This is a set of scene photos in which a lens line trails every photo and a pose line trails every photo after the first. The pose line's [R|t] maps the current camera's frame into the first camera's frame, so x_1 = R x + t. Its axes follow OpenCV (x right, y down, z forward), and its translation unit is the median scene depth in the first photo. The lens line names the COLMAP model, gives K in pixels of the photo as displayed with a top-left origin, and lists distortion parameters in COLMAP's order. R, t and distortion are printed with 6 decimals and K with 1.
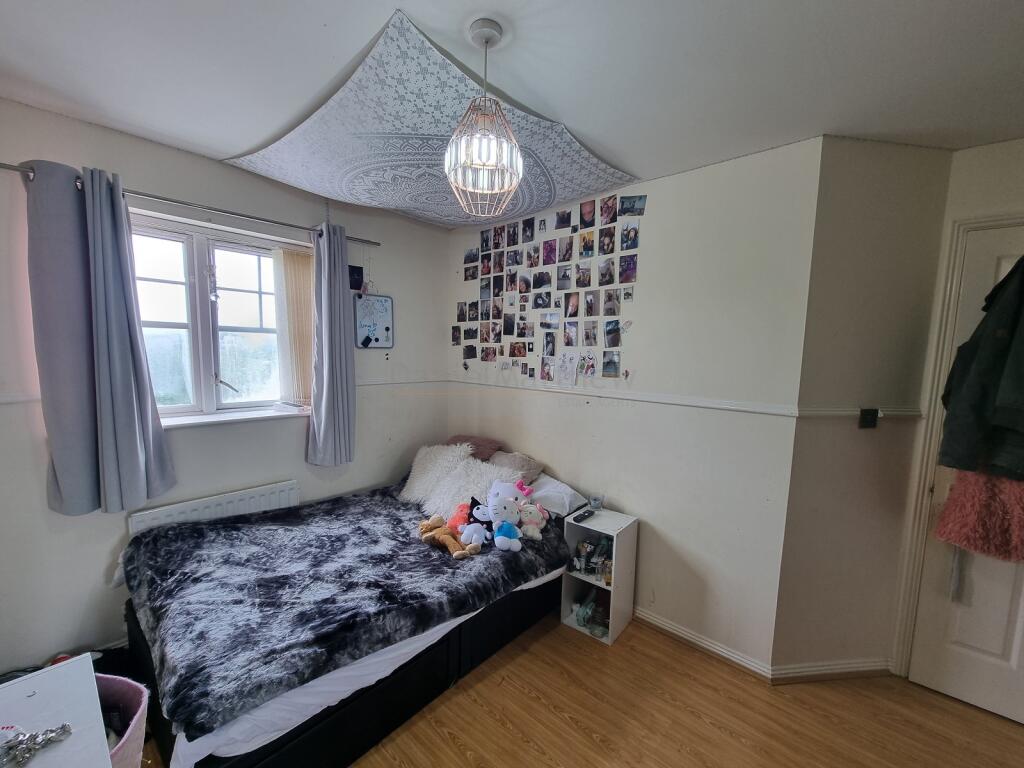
lens RADIAL K [[420.7, 0, 517.7], [0, 420.7, 394.7], [0, 0, 1]] dist [-0.002944, -0.000270]
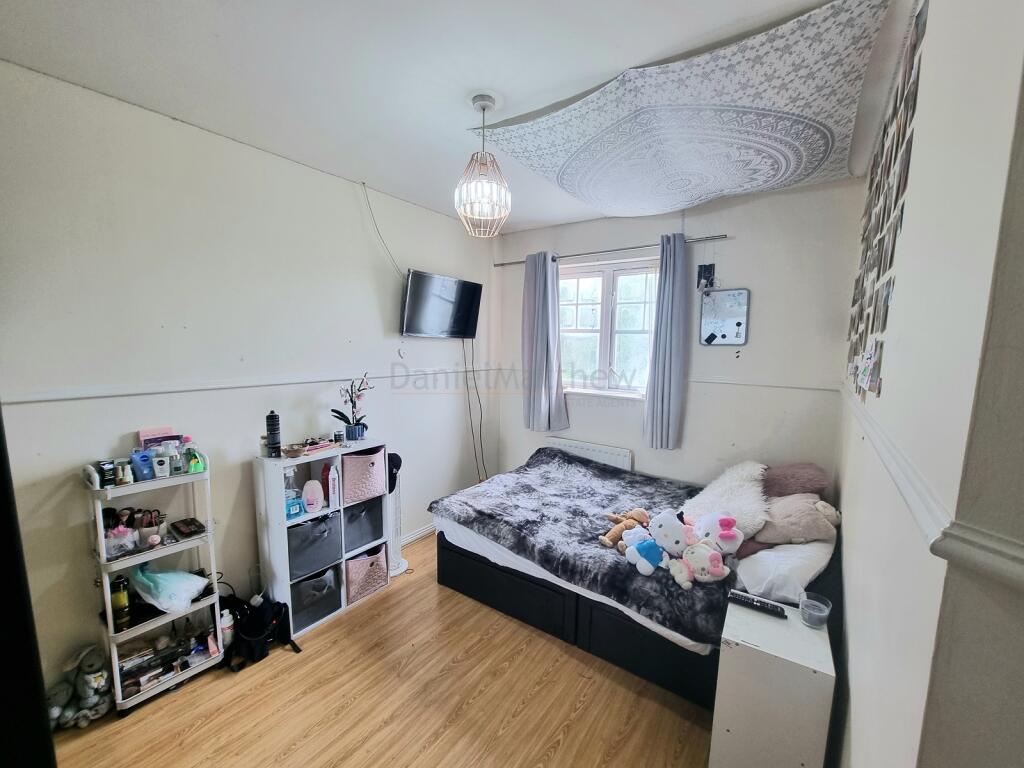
lens RADIAL K [[420.7, 0, 517.7], [0, 420.7, 394.7], [0, 0, 1]] dist [-0.002944, -0.000270]
pose [[0.100922, 0.100312, -0.989824, 0.764585], [-0.121475, 0.988703, 0.087812, -0.035078], [0.987451, 0.111377, 0.111967, 0.589874]]
